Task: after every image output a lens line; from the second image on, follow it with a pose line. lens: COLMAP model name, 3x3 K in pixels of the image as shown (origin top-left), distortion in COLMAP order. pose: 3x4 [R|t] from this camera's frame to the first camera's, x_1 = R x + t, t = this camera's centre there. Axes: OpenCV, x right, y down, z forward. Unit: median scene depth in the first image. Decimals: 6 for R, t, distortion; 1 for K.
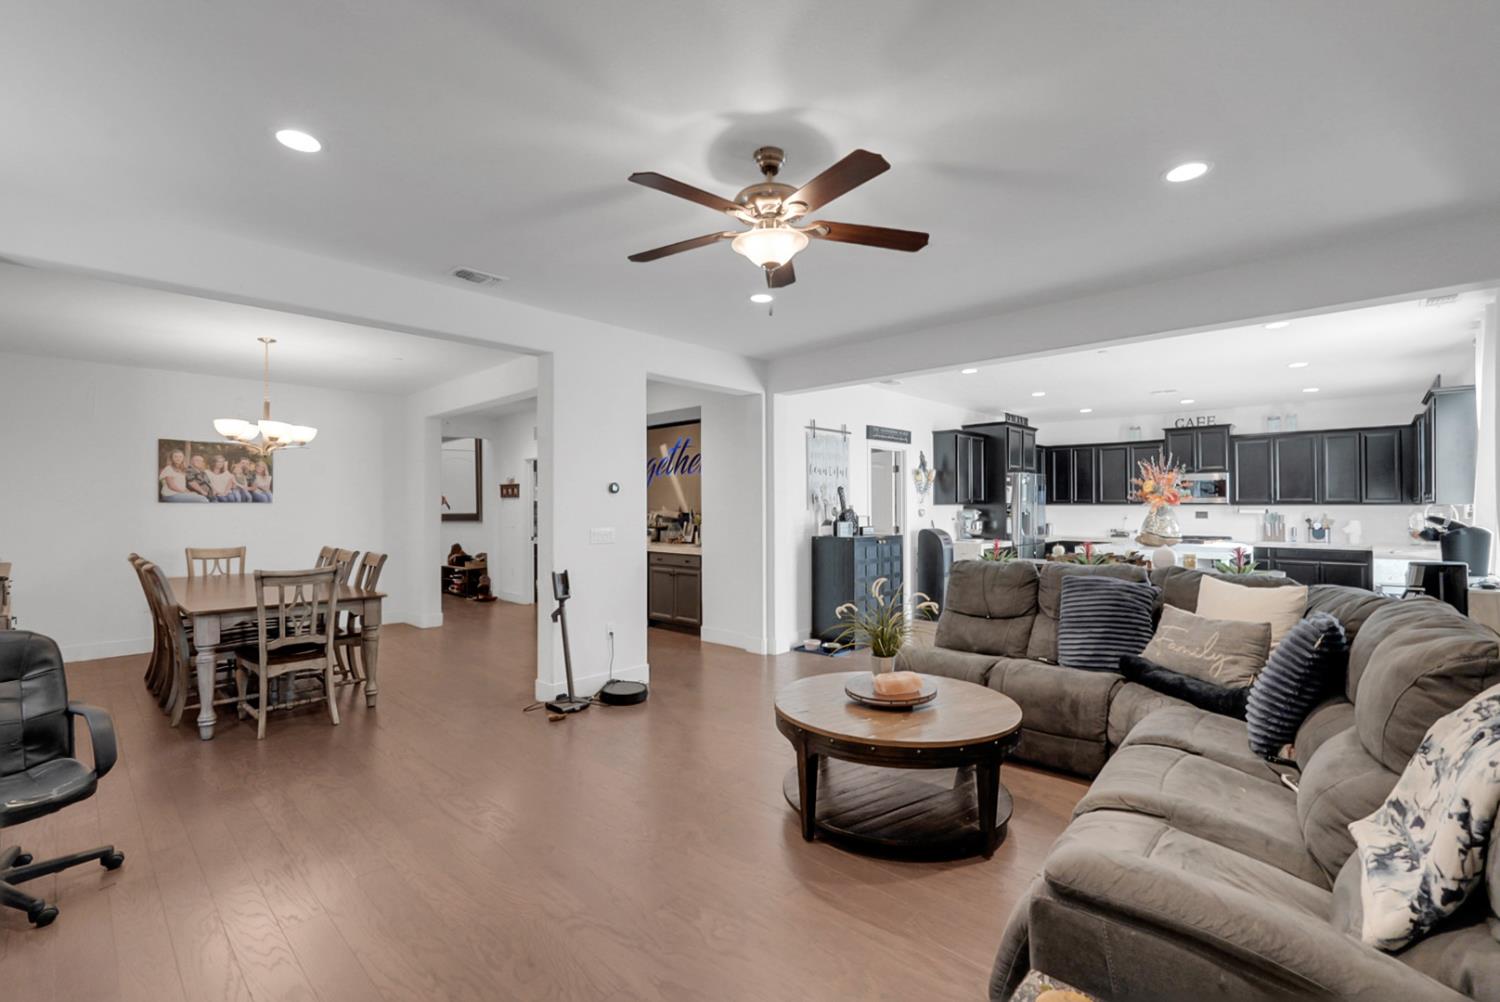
lens RADIAL K [[647.4, 0, 749.4], [0, 647.4, 501.7], [0, 0, 1]] dist [0.000656, 0.000417]
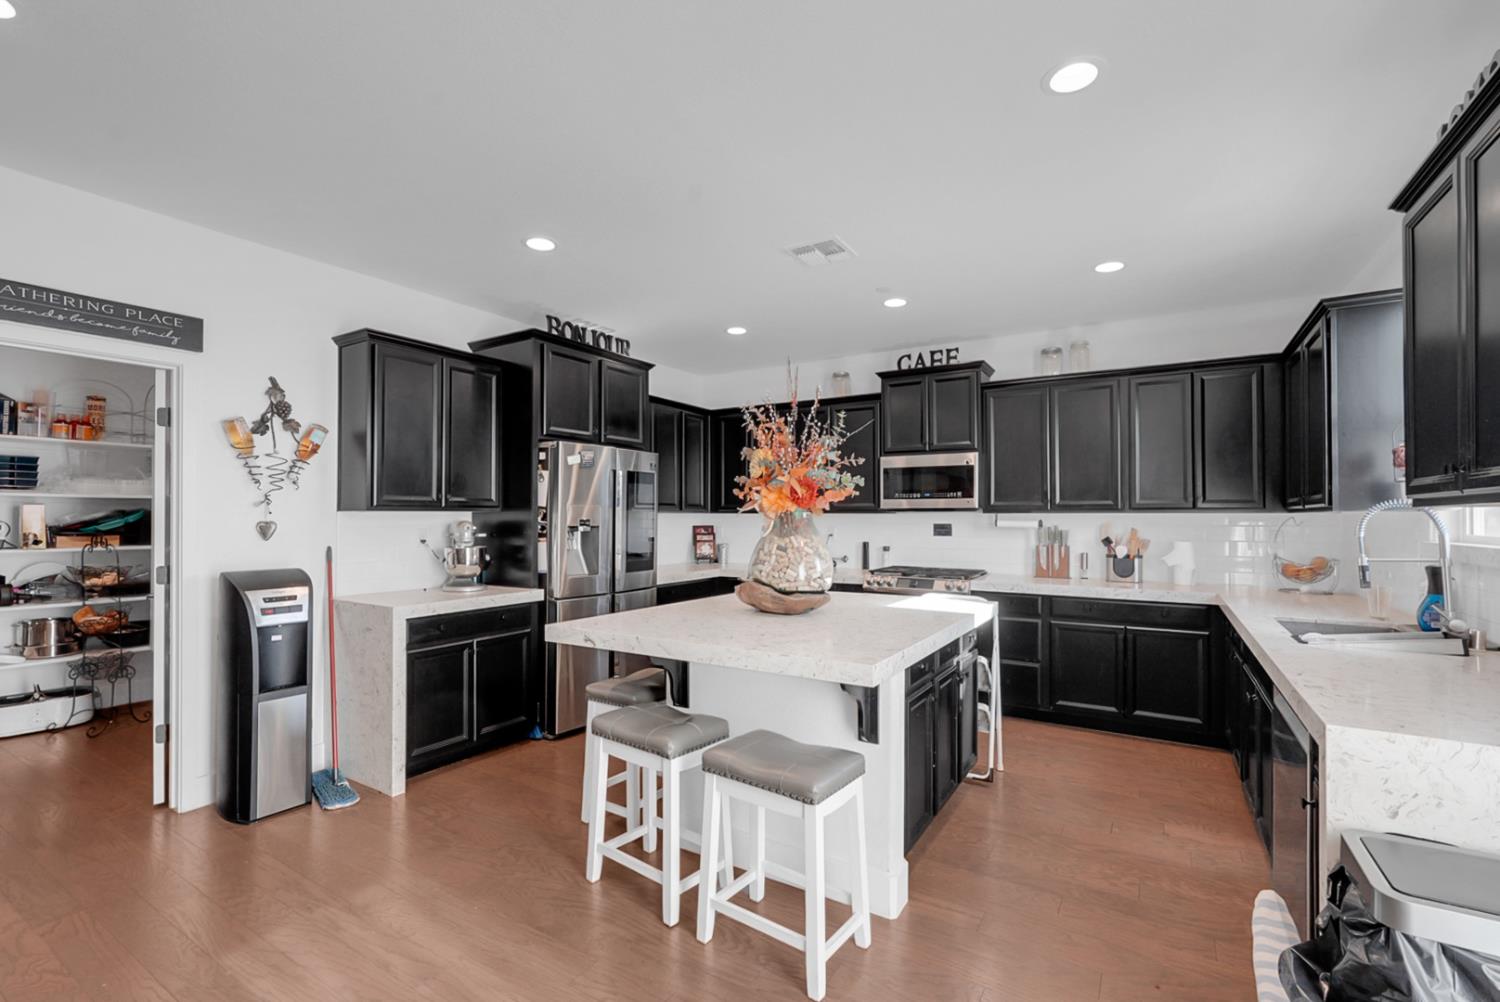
lens RADIAL K [[647.4, 0, 752.0], [0, 647.4, 507.9], [0, 0, 1]] dist [0.000656, 0.000417]
pose [[0.981622, 0.004076, 0.190794, 0.460829], [-0.002808, 0.999972, -0.006914, 0.005845], [-0.190817, 0.006251, 0.981606, 0.517479]]
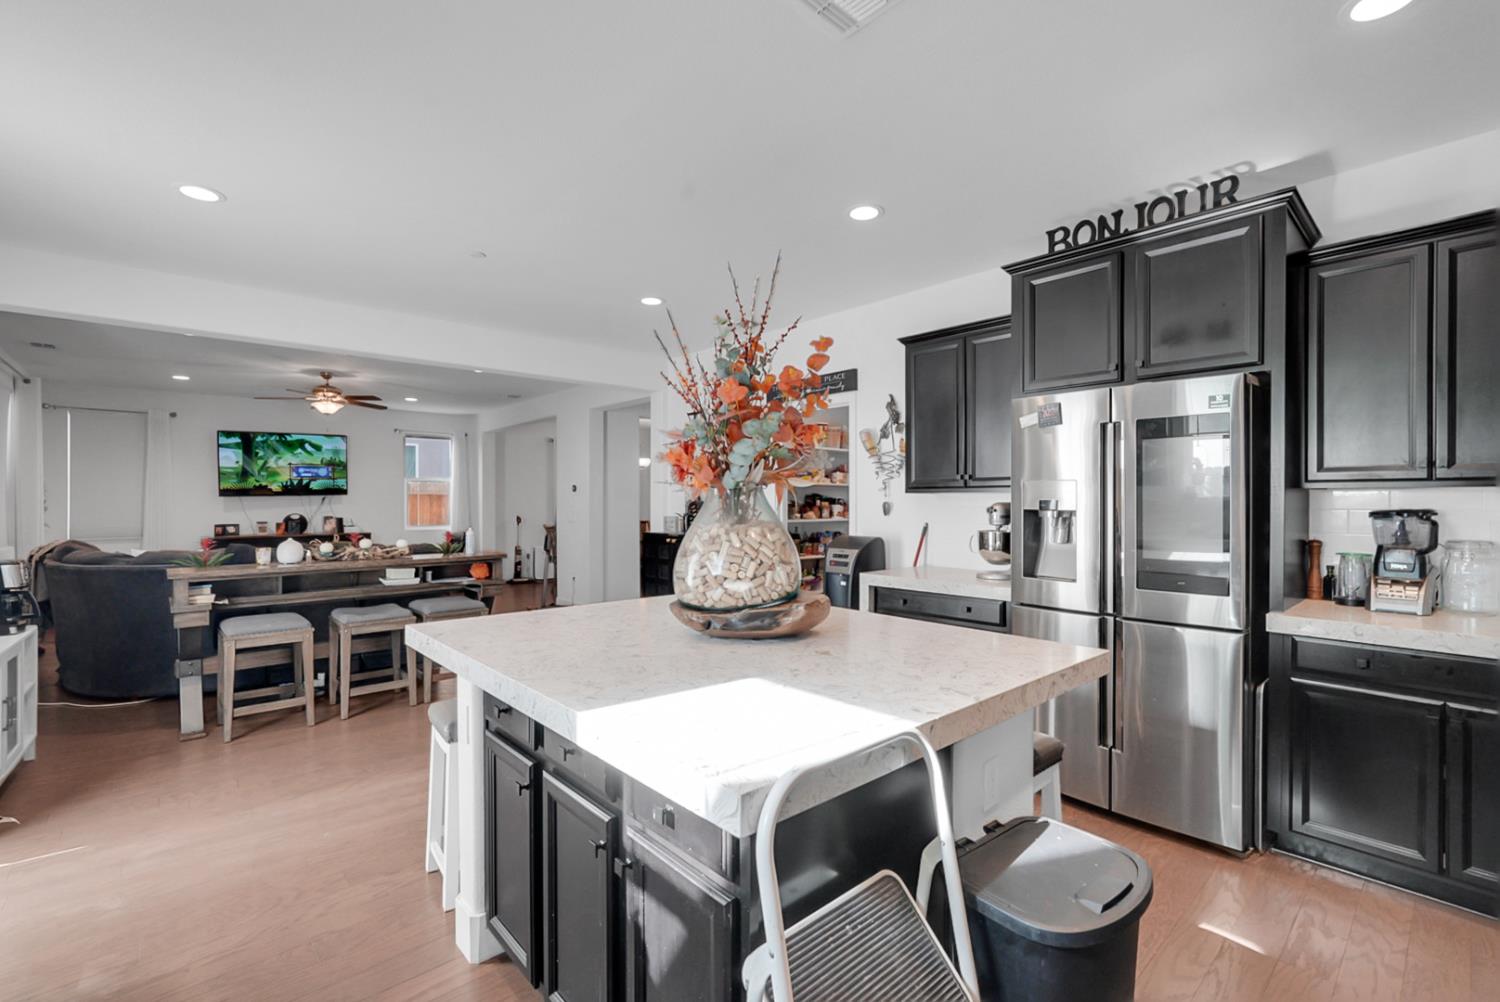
lens RADIAL K [[647.4, 0, 751.0], [0, 647.4, 508.6], [0, 0, 1]] dist [0.000656, 0.000417]
pose [[-0.048876, -0.001368, -0.998804, 0.775517], [-0.002217, 0.999997, -0.001261, 0.017658], [0.998802, 0.002153, -0.048879, 0.865384]]
